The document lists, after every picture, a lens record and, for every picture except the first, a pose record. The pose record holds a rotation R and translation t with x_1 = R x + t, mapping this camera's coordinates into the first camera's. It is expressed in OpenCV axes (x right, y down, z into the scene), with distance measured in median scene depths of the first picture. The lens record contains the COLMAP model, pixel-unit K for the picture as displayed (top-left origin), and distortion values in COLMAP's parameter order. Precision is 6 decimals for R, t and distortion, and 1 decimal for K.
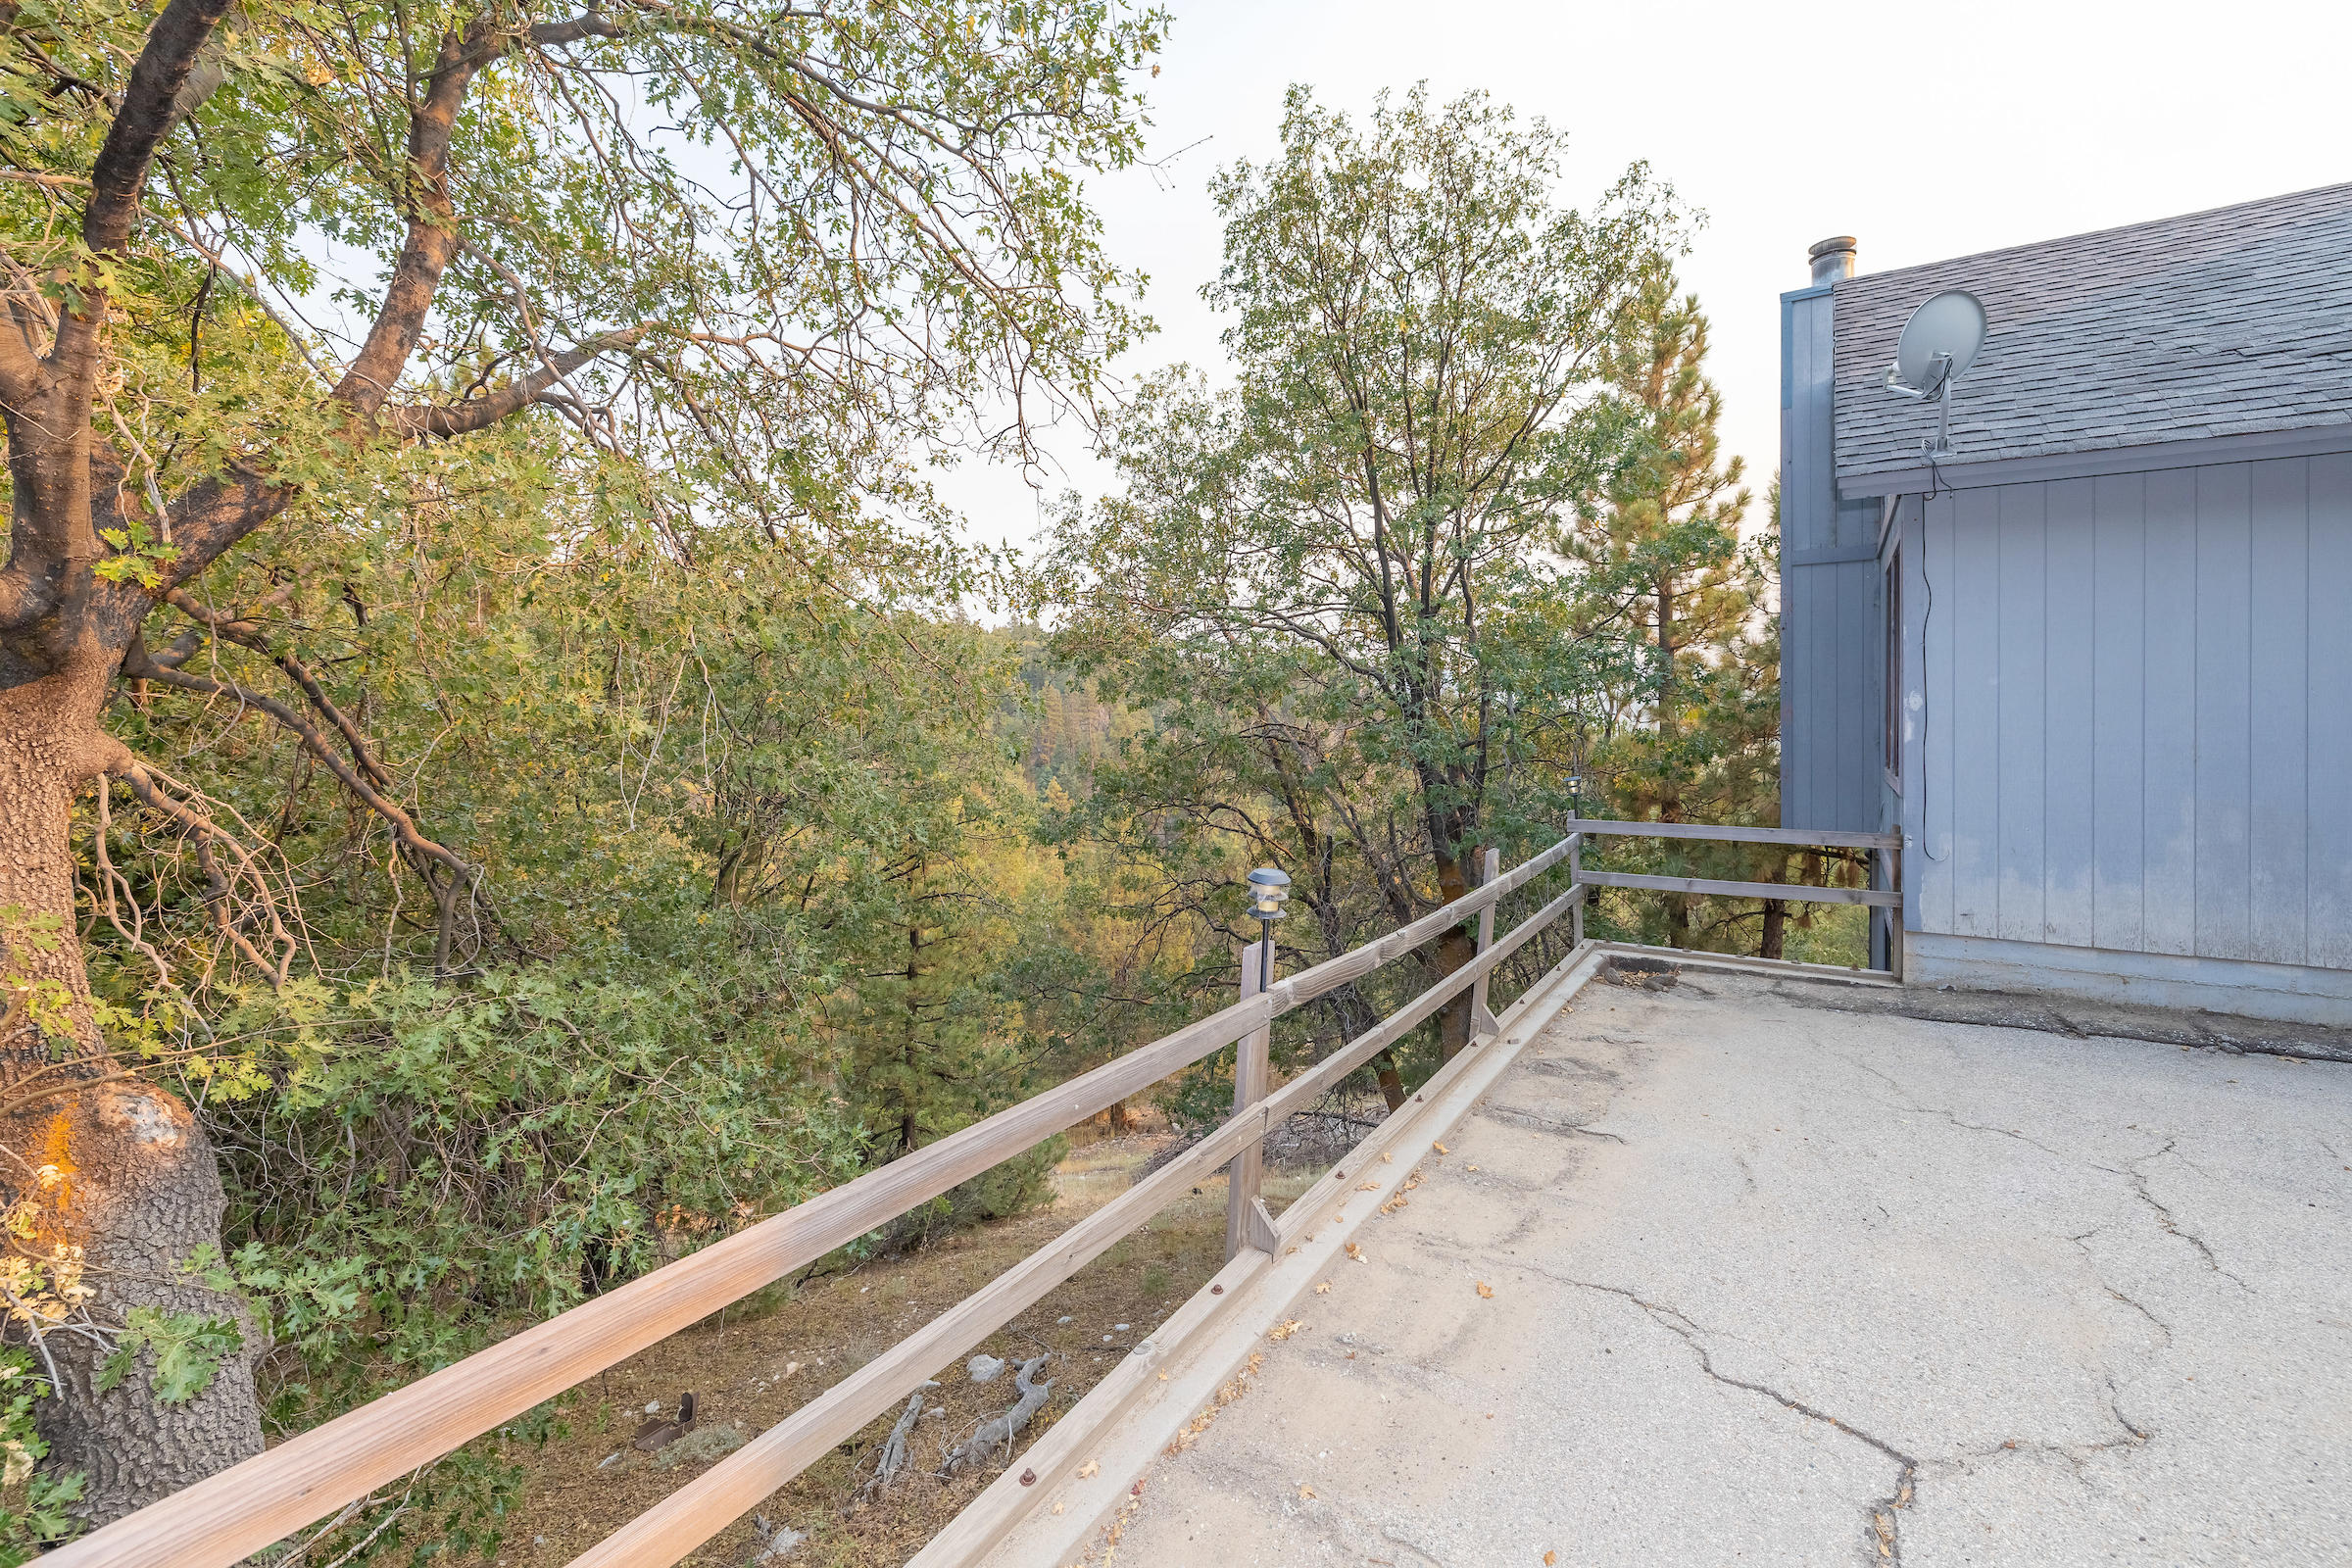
lens RADIAL K [[1028.3, 0, 1151.6], [0, 1028.3, 731.9], [0, 0, 1]] dist [0.000596, 0.000290]
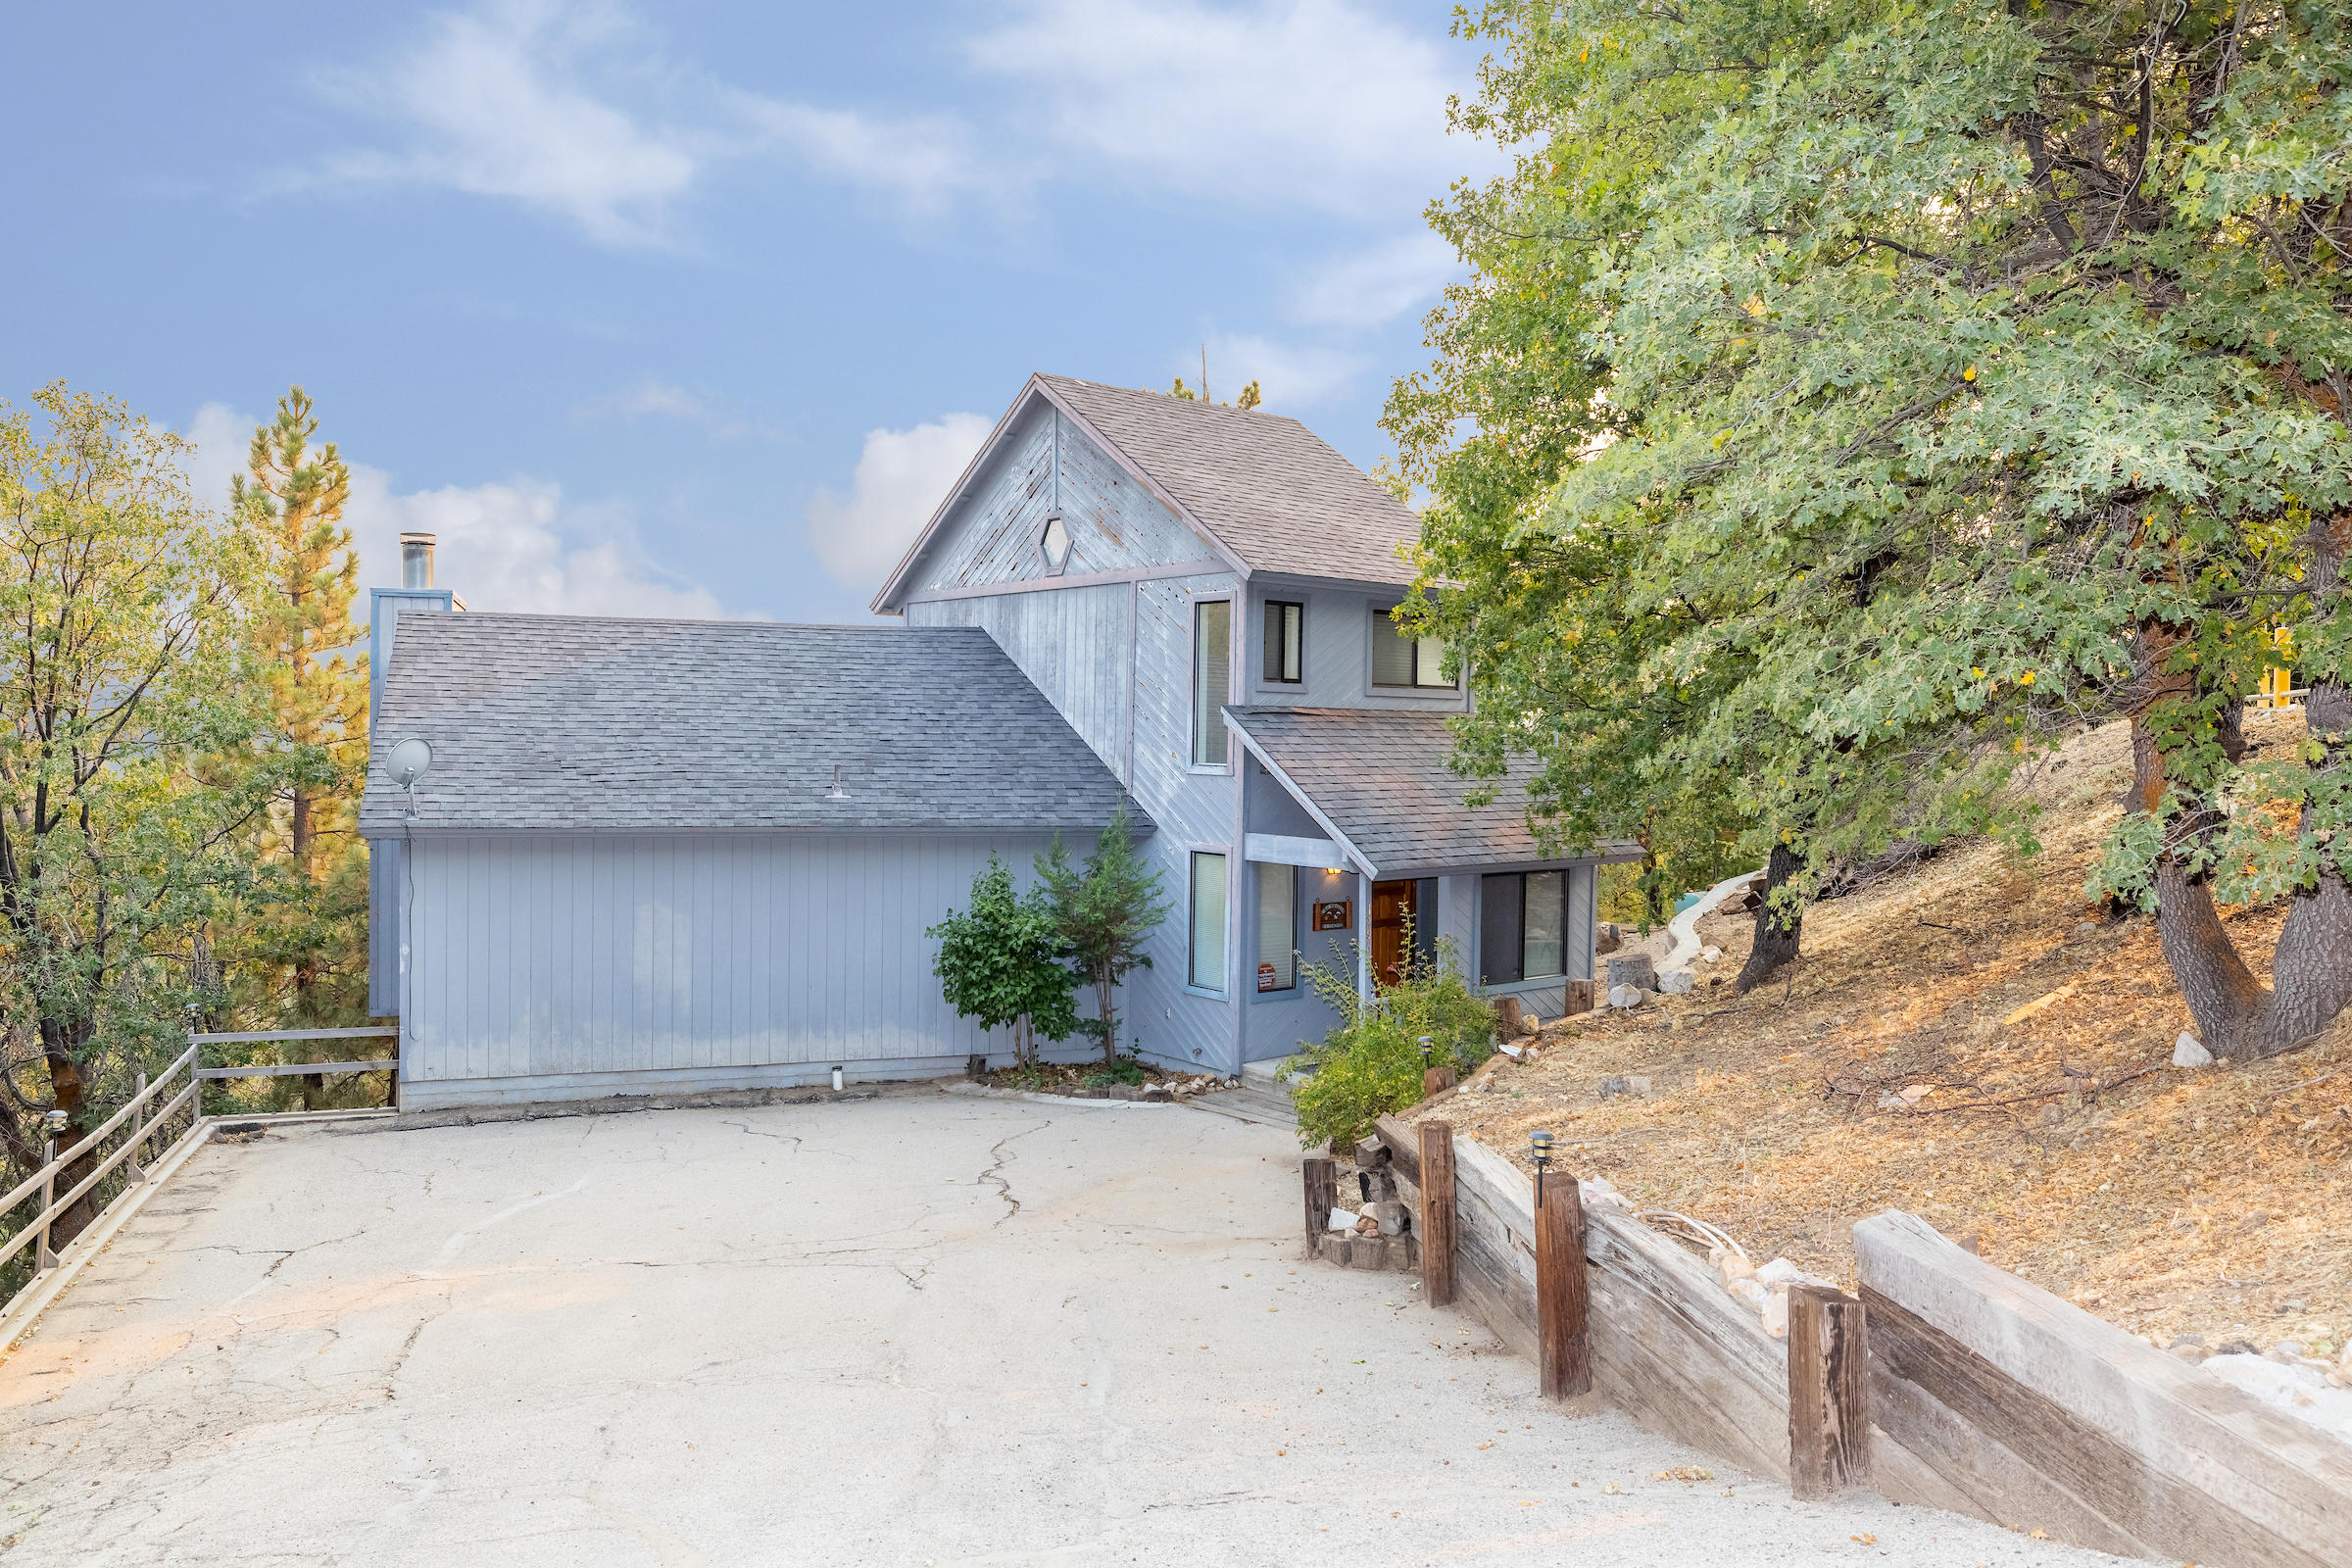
lens RADIAL K [[1632.2, 0, 1176.8], [0, 1632.2, 780.0], [0, 0, 1]] dist [-0.003695, 0.004006]
pose [[0.601153, -0.001071, 0.799133, -0.730495], [-0.008210, 0.999938, 0.007517, -0.374282], [-0.799092, -0.011080, 0.601107, -1.827564]]
